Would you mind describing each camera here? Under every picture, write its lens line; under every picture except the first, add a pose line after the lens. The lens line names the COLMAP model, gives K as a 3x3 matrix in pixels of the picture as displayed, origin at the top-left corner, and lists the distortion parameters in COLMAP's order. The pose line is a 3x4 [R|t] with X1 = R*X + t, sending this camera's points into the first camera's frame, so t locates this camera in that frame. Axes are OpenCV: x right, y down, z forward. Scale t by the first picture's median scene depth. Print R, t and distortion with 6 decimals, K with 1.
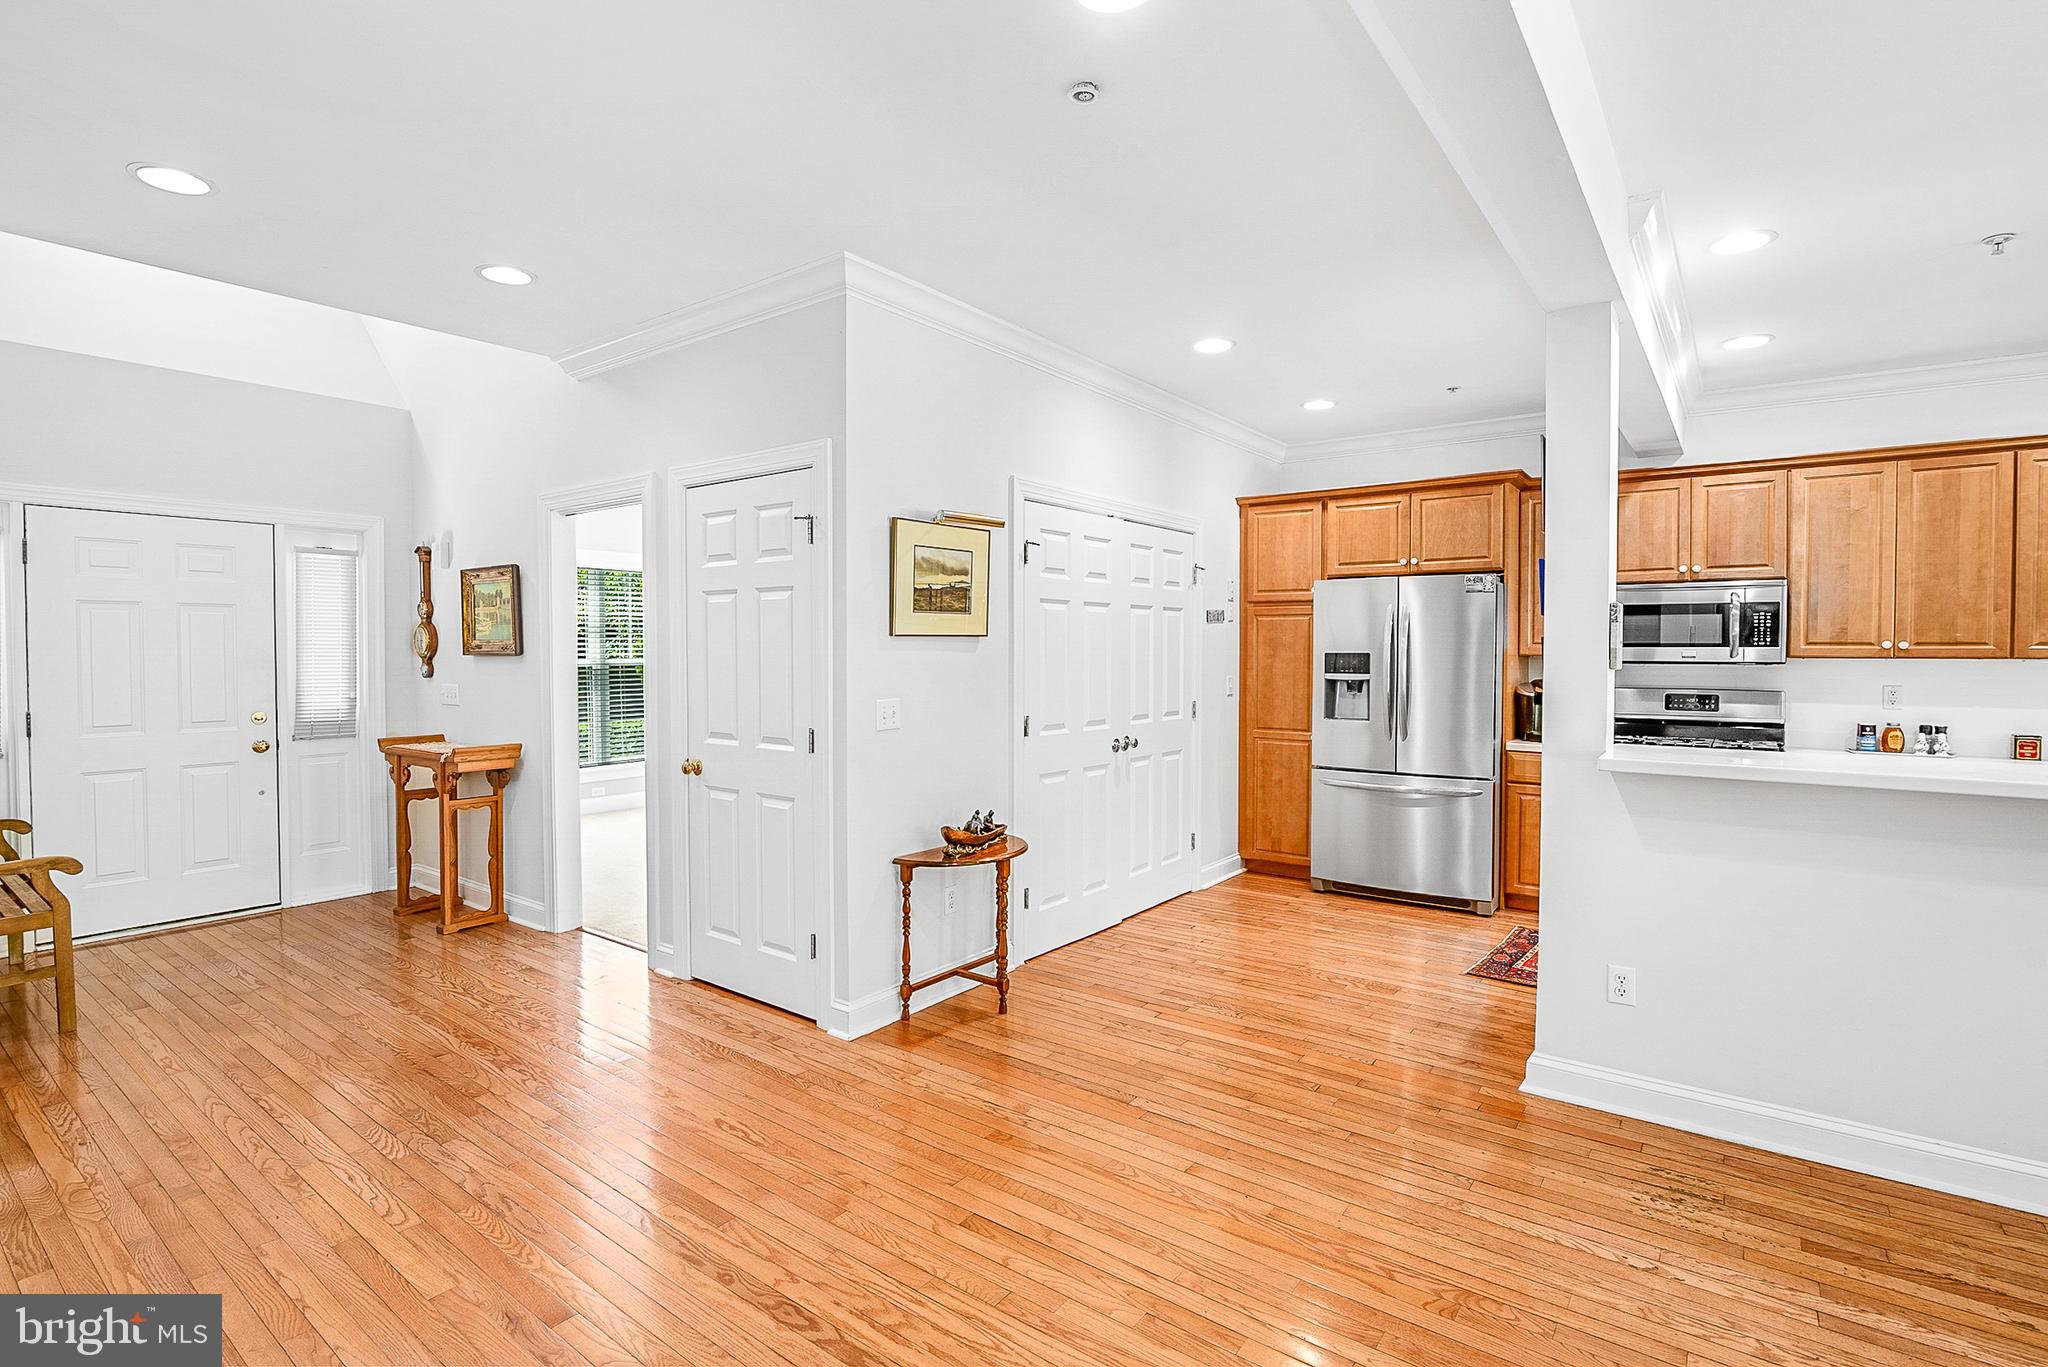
lens RADIAL K [[972.0, 0, 1041.4], [0, 972.0, 674.0], [0, 0, 1]] dist [-0.016814, -0.001518]
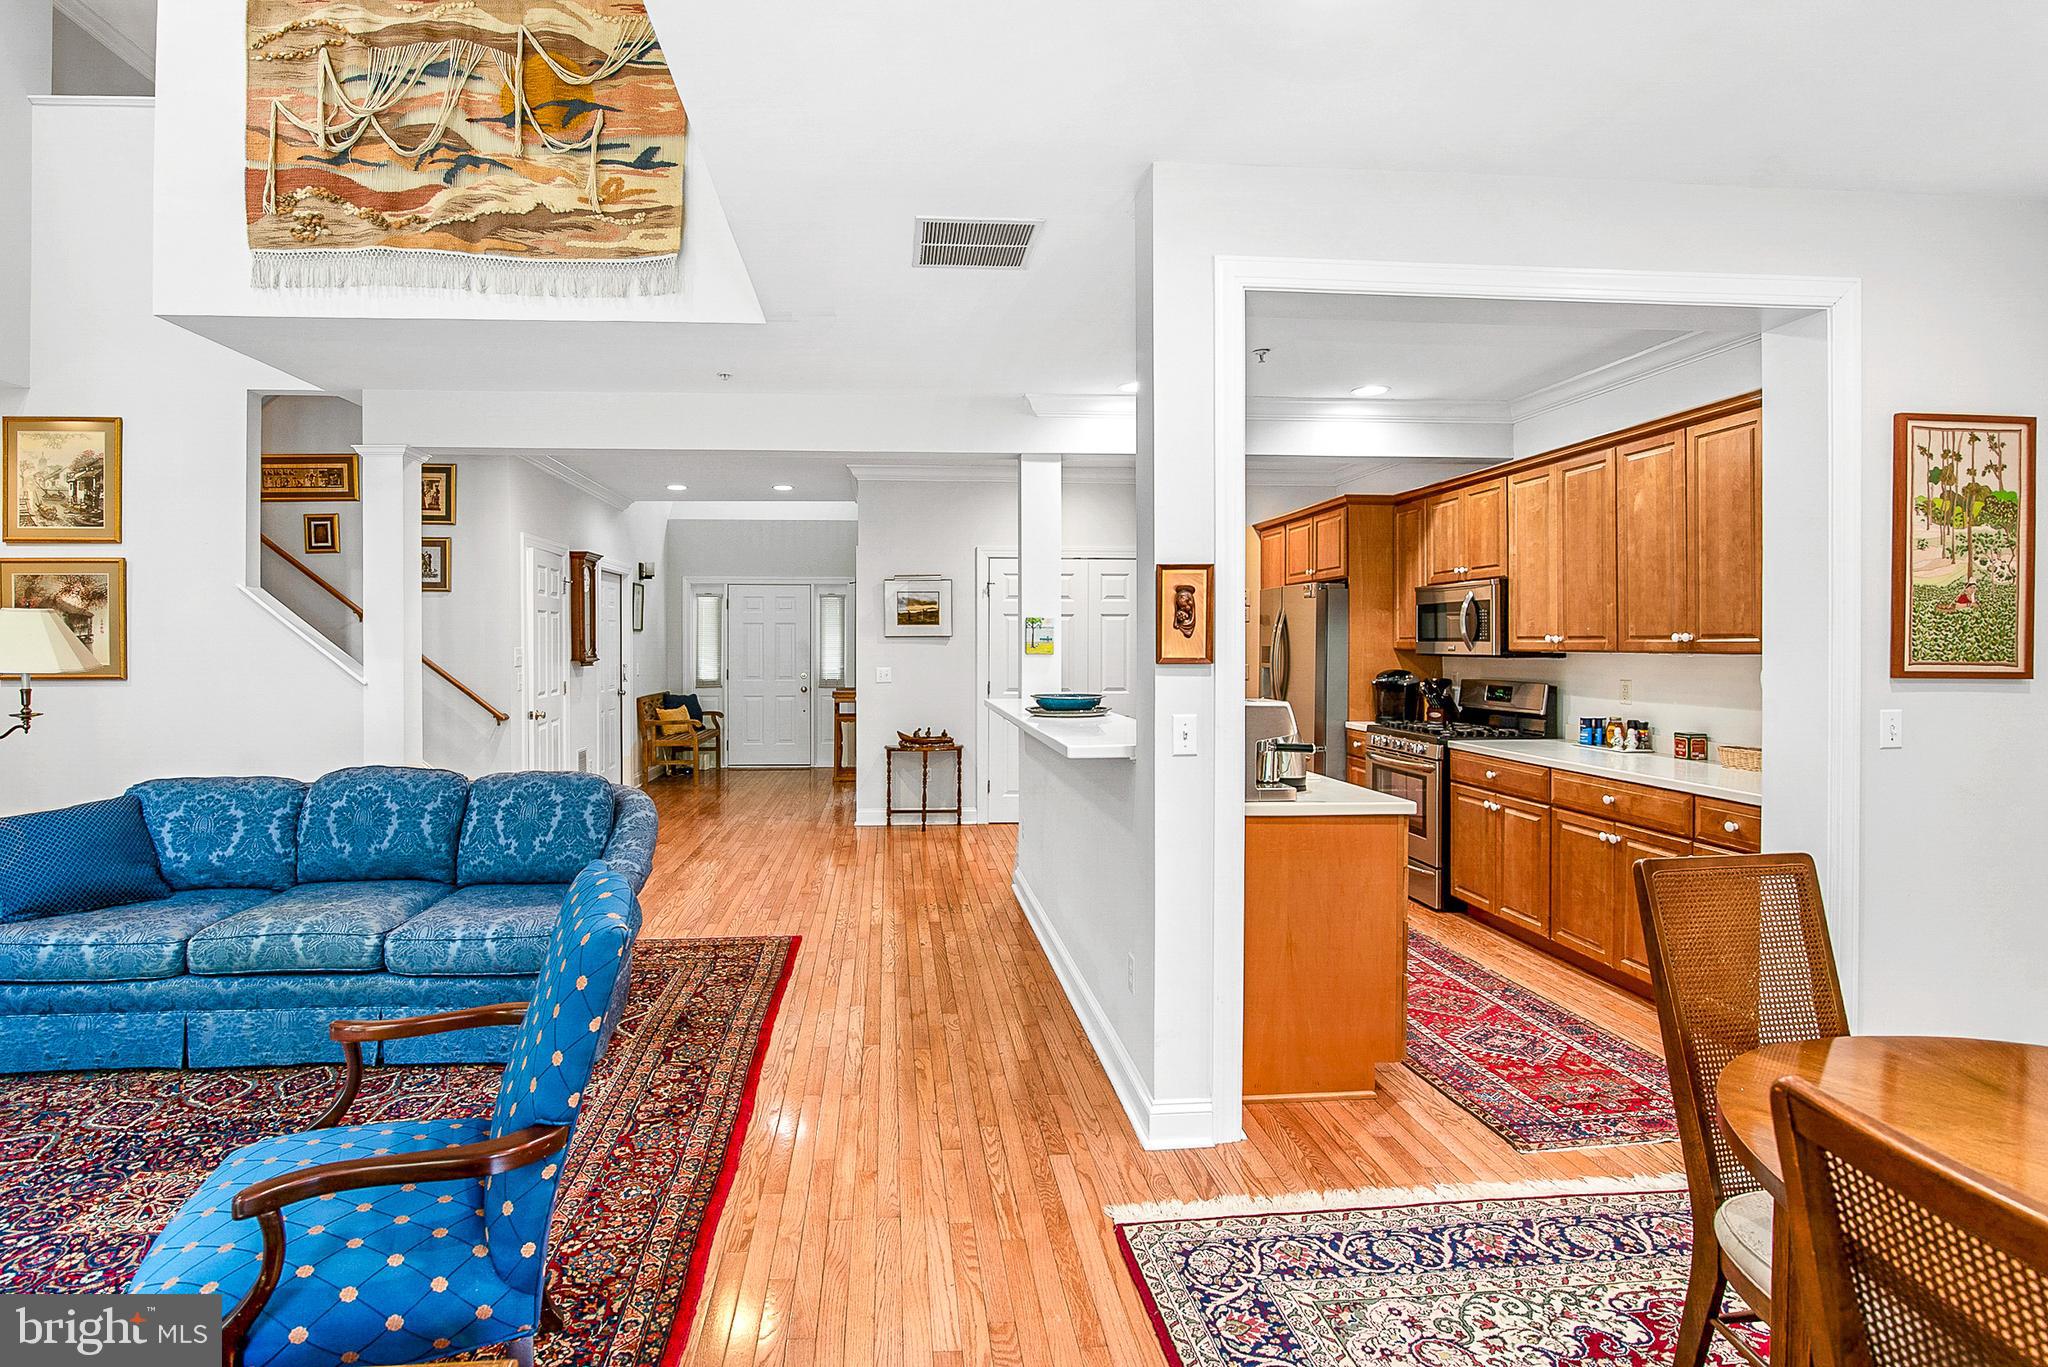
lens RADIAL K [[972.0, 0, 973.7], [0, 972.0, 655.5], [0, 0, 1]] dist [-0.016814, -0.001518]
pose [[0.656488, 0.009008, -0.754283, 1.346942], [-0.020357, 0.999776, -0.005778, 0.006787], [0.754062, 0.019148, 0.656524, -0.179826]]
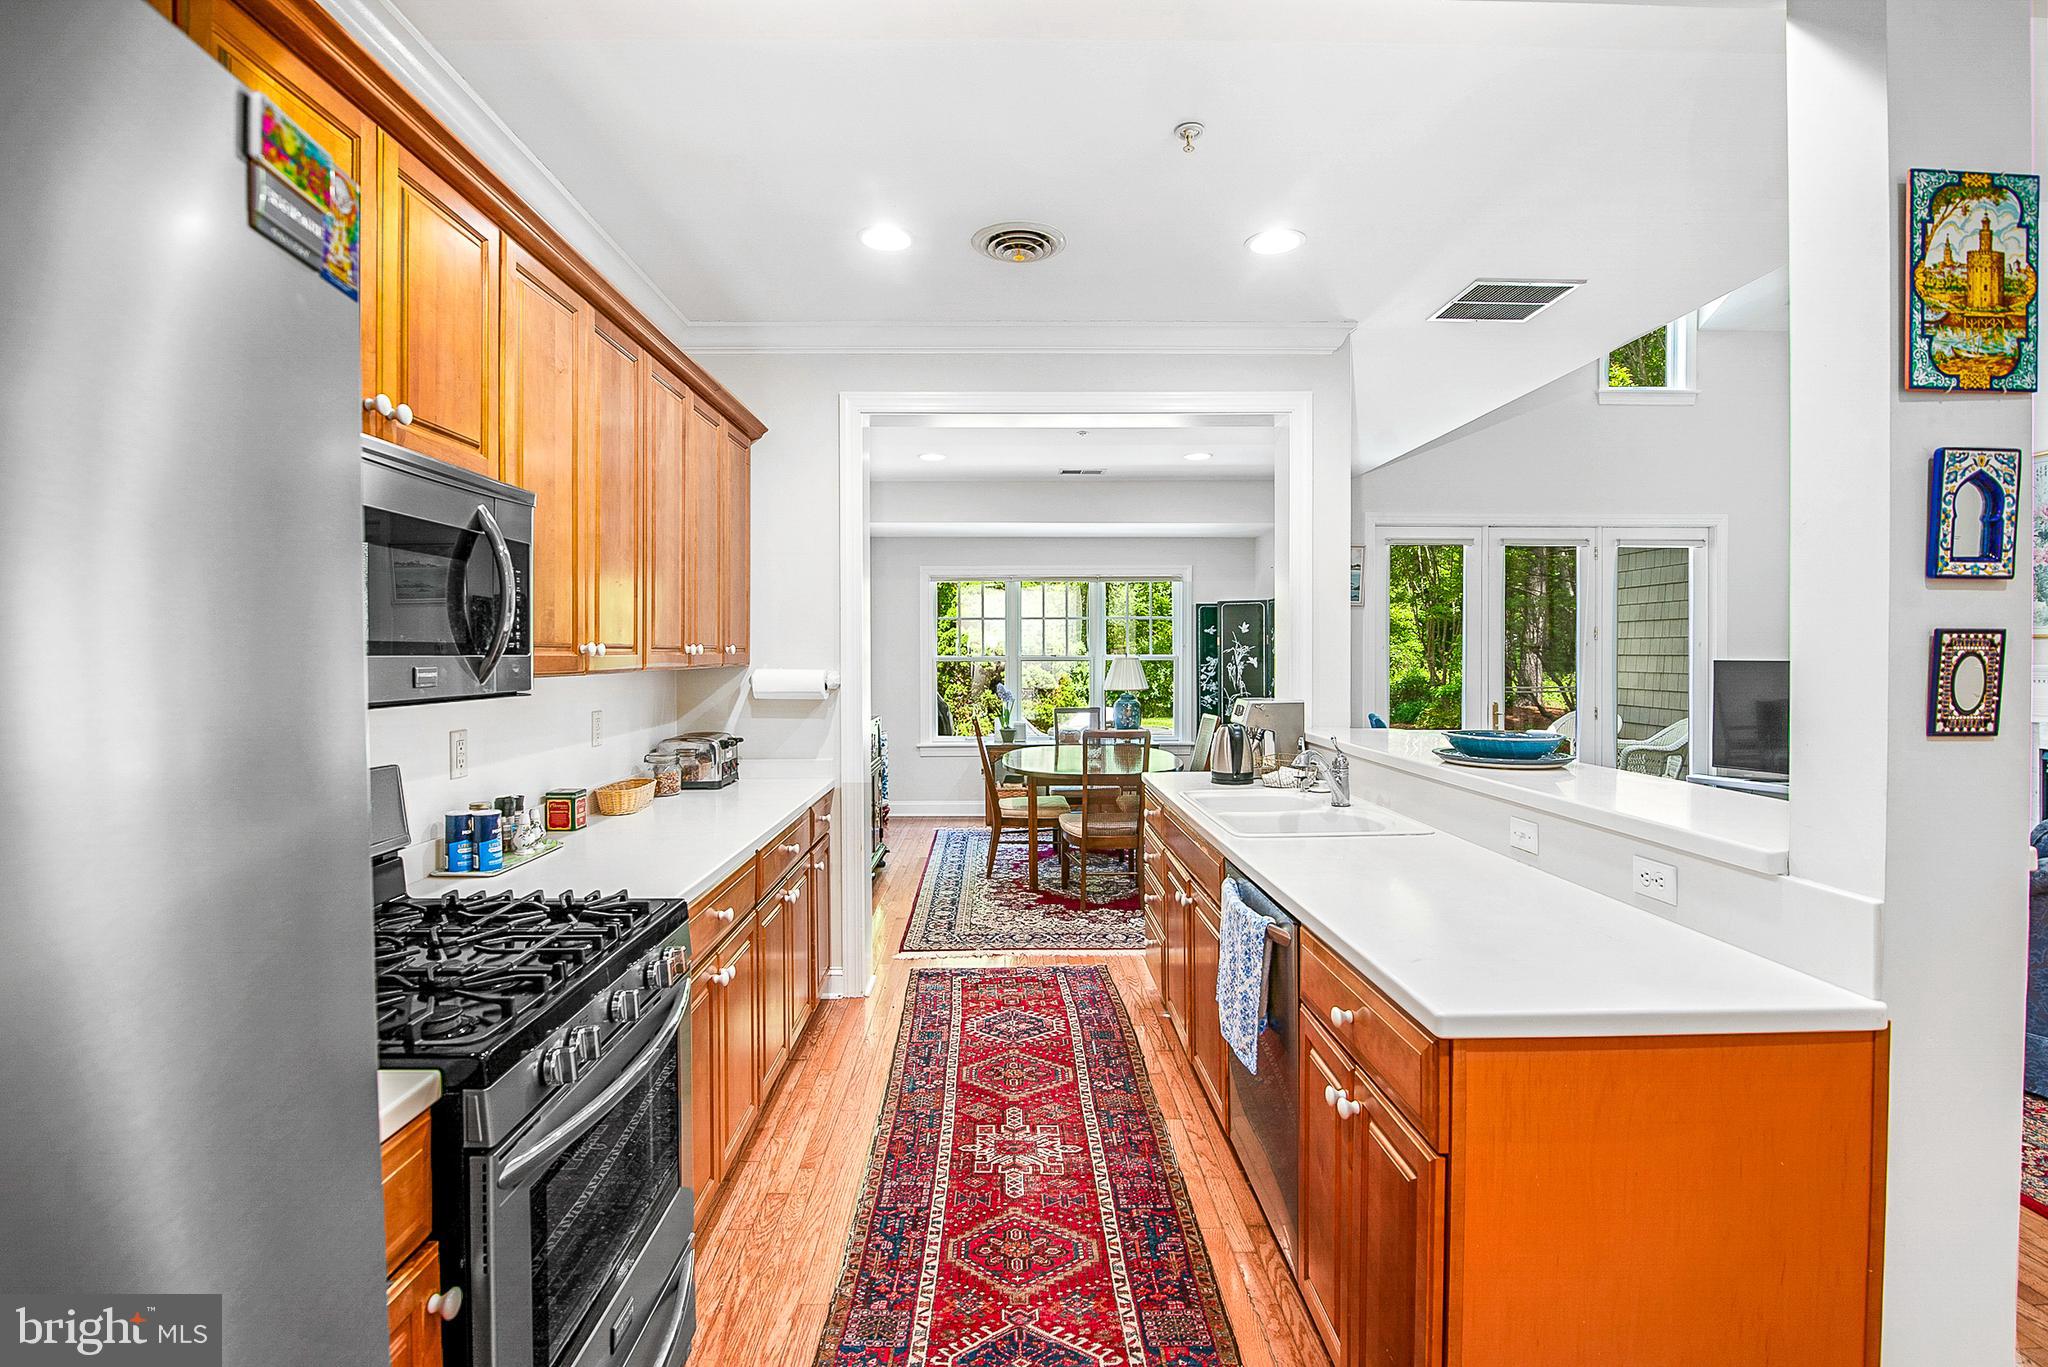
lens RADIAL K [[972.0, 0, 1024.4], [0, 972.0, 667.3], [0, 0, 1]] dist [-0.016814, -0.001518]
pose [[-0.618070, -0.005864, 0.786101, 0.345512], [0.025357, 0.999303, 0.027392, -0.032295], [-0.785714, 0.036864, -0.617490, 1.207187]]
